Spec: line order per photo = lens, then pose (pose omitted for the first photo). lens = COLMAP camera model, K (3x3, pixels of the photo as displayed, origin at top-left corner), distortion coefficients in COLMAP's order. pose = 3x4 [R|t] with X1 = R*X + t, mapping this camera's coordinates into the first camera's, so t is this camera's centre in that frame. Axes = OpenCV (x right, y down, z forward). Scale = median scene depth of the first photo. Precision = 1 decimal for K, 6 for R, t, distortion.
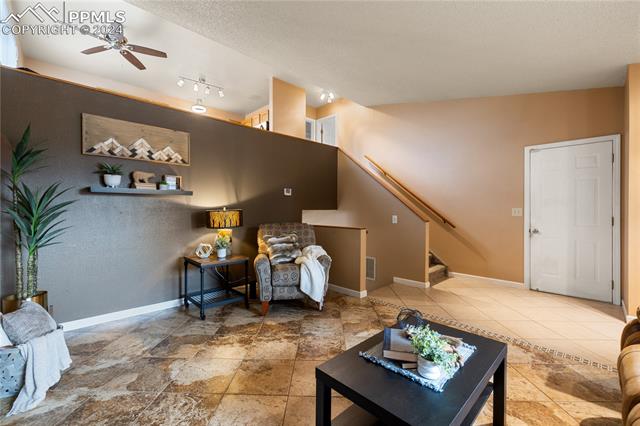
lens RADIAL K [[269.3, 0, 318.1], [0, 269.3, 211.0], [0, 0, 1]] dist [-0.000248, -0.000214]
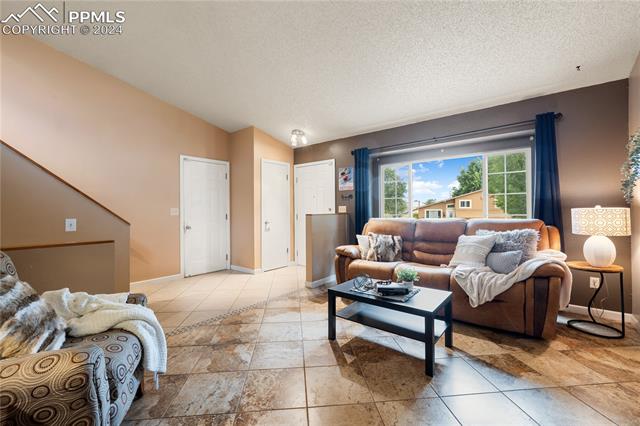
lens RADIAL K [[269.3, 0, 318.1], [0, 269.3, 211.0], [0, 0, 1]] dist [-0.000248, -0.000214]
pose [[-0.118655, -0.004668, 0.992925, -0.585693], [0.007950, 0.999952, 0.005651, -0.000565], [-0.992904, 0.008564, -0.118612, 0.738382]]
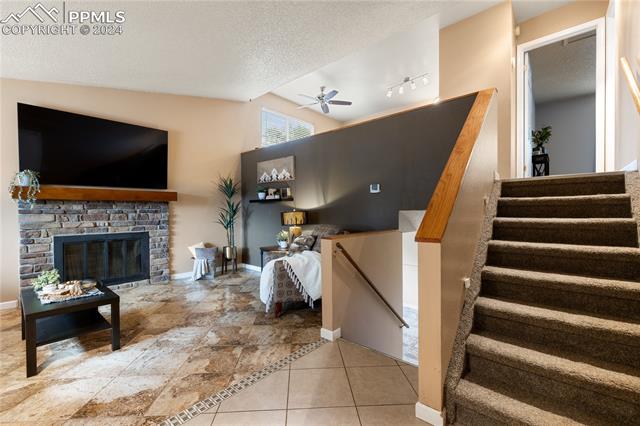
lens RADIAL K [[273.6, 0, 316.6], [0, 273.6, 215.6], [0, 0, 1]] dist [-0.001451, -0.000157]
pose [[0.083694, 0.012126, -0.996418, 1.027935], [0.002760, 0.999919, 0.012401, -0.000197], [0.996488, -0.003788, 0.083654, 1.108817]]
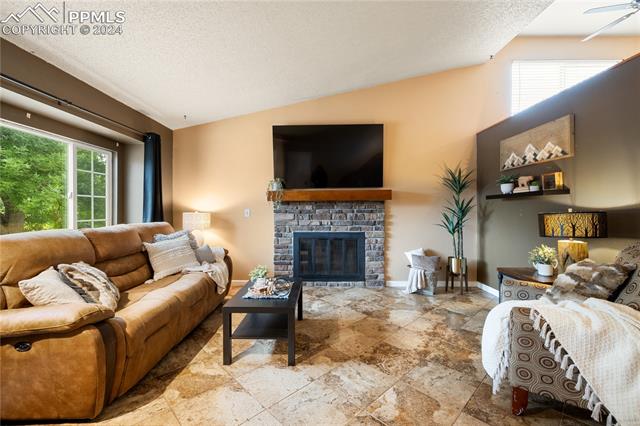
lens RADIAL K [[269.3, 0, 318.1], [0, 269.3, 211.0], [0, 0, 1]] dist [-0.000248, -0.000214]
pose [[-0.700254, -0.001998, -0.713891, 0.658712], [-0.002099, 0.999998, -0.000740, -0.006455], [0.713891, 0.000980, -0.700256, 1.137076]]
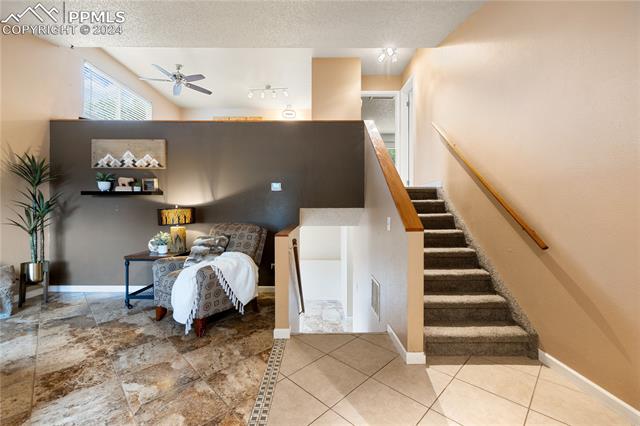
lens RADIAL K [[267.4, 0, 318.6], [0, 267.4, 208.4], [0, 0, 1]] dist [-0.000663, -0.000264]
pose [[0.727273, -0.001729, -0.686346, 0.833428], [-0.002681, 0.999982, -0.005360, 0.002009], [0.686343, 0.005739, 0.727255, 0.700339]]
